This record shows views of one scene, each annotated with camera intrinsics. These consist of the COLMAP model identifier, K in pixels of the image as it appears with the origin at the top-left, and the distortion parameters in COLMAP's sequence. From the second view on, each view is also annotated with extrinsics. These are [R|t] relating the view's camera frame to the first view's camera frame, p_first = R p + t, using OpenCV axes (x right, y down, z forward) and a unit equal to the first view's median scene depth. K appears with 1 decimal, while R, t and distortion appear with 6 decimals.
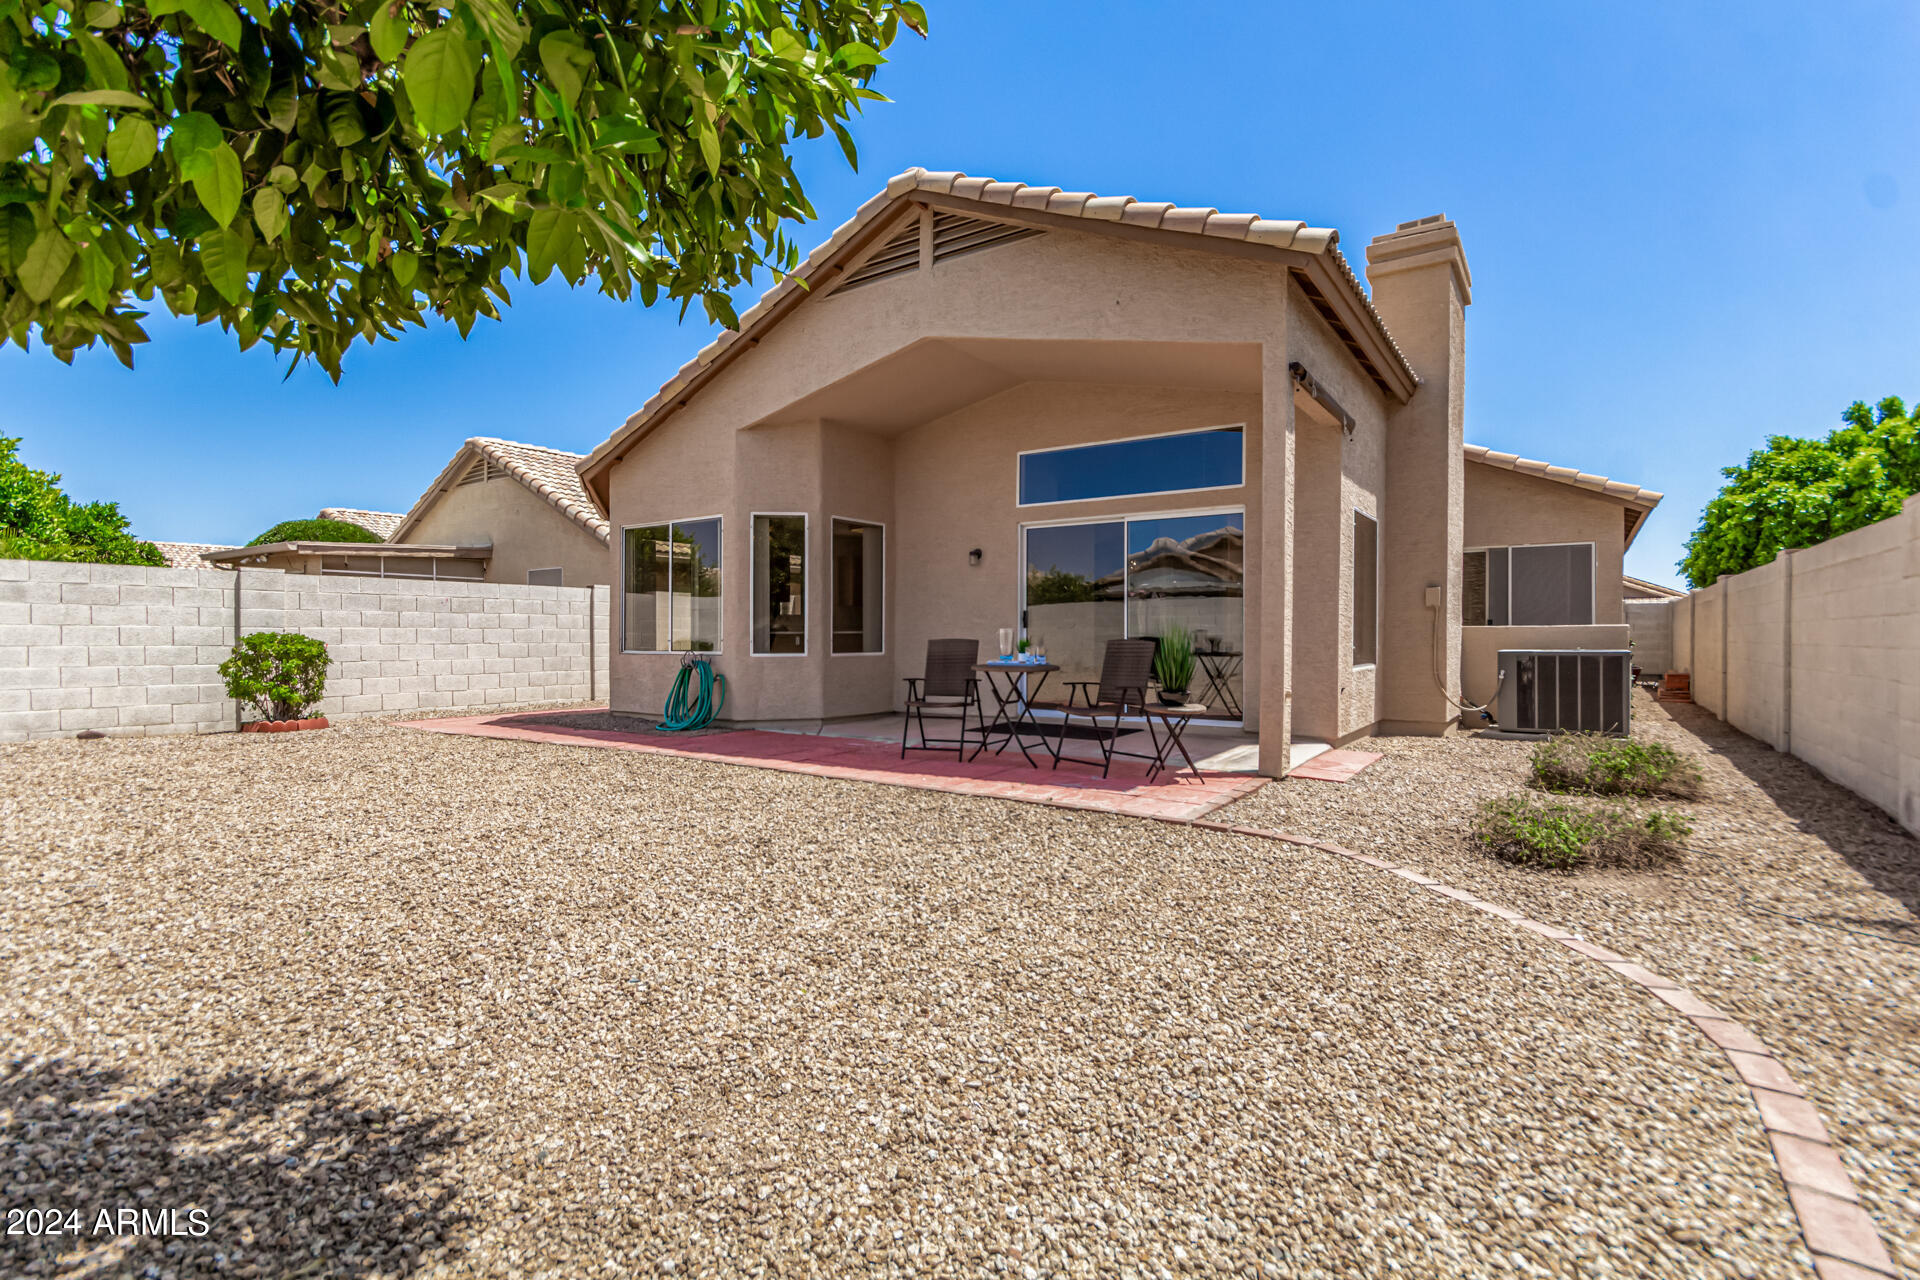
lens RADIAL K [[893.6, 0, 958.5], [0, 893.6, 634.7], [0, 0, 1]] dist [0.007093, 0.000265]
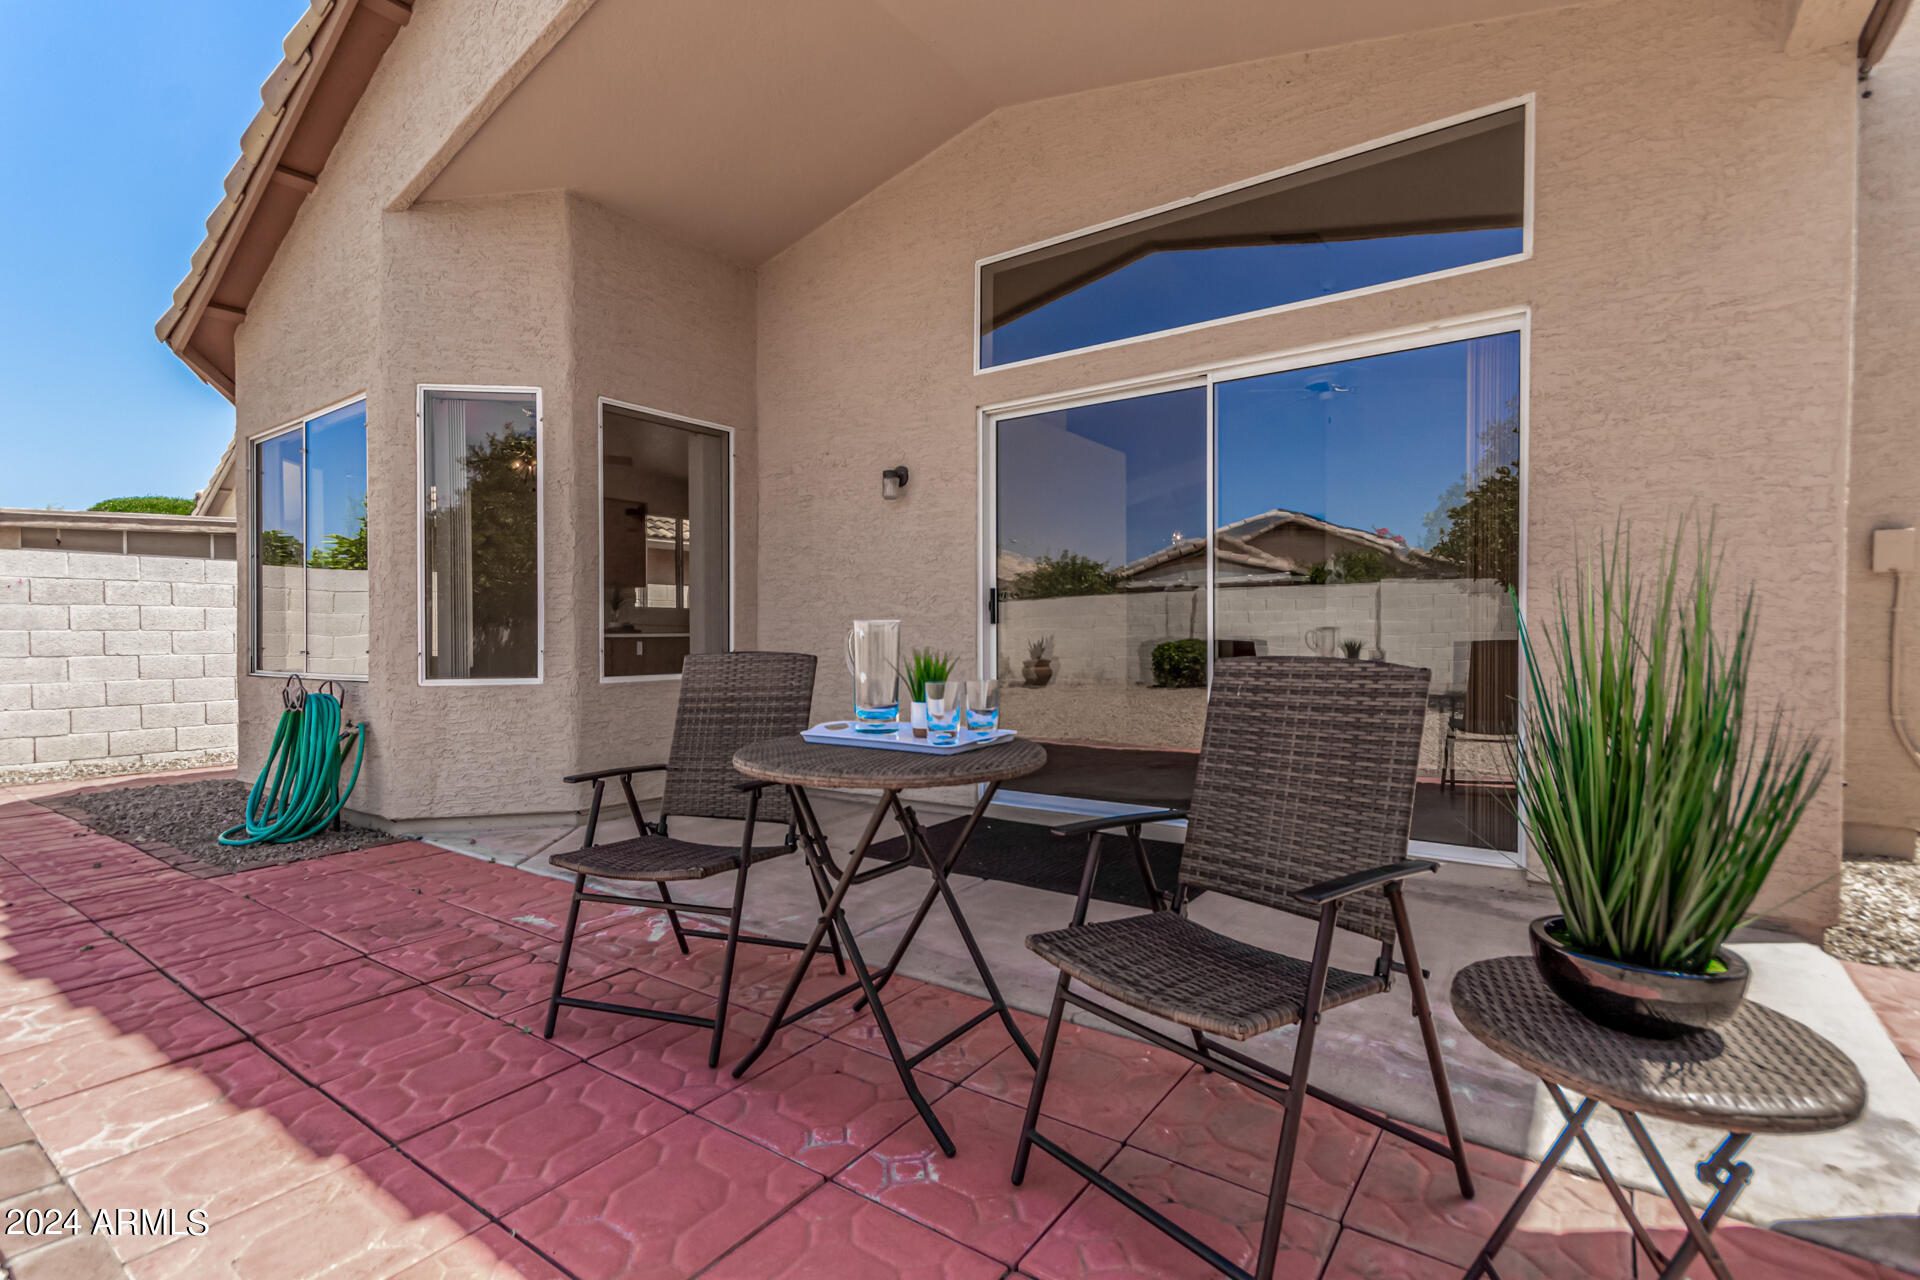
lens RADIAL K [[893.6, 0, 959.0], [0, 893.6, 644.4], [0, 0, 1]] dist [0.007093, 0.000265]
pose [[0.999755, -0.004408, -0.021703, 0.066794], [0.004587, 0.999956, 0.008212, -0.000592], [0.021665, -0.008310, 0.999731, 0.515347]]
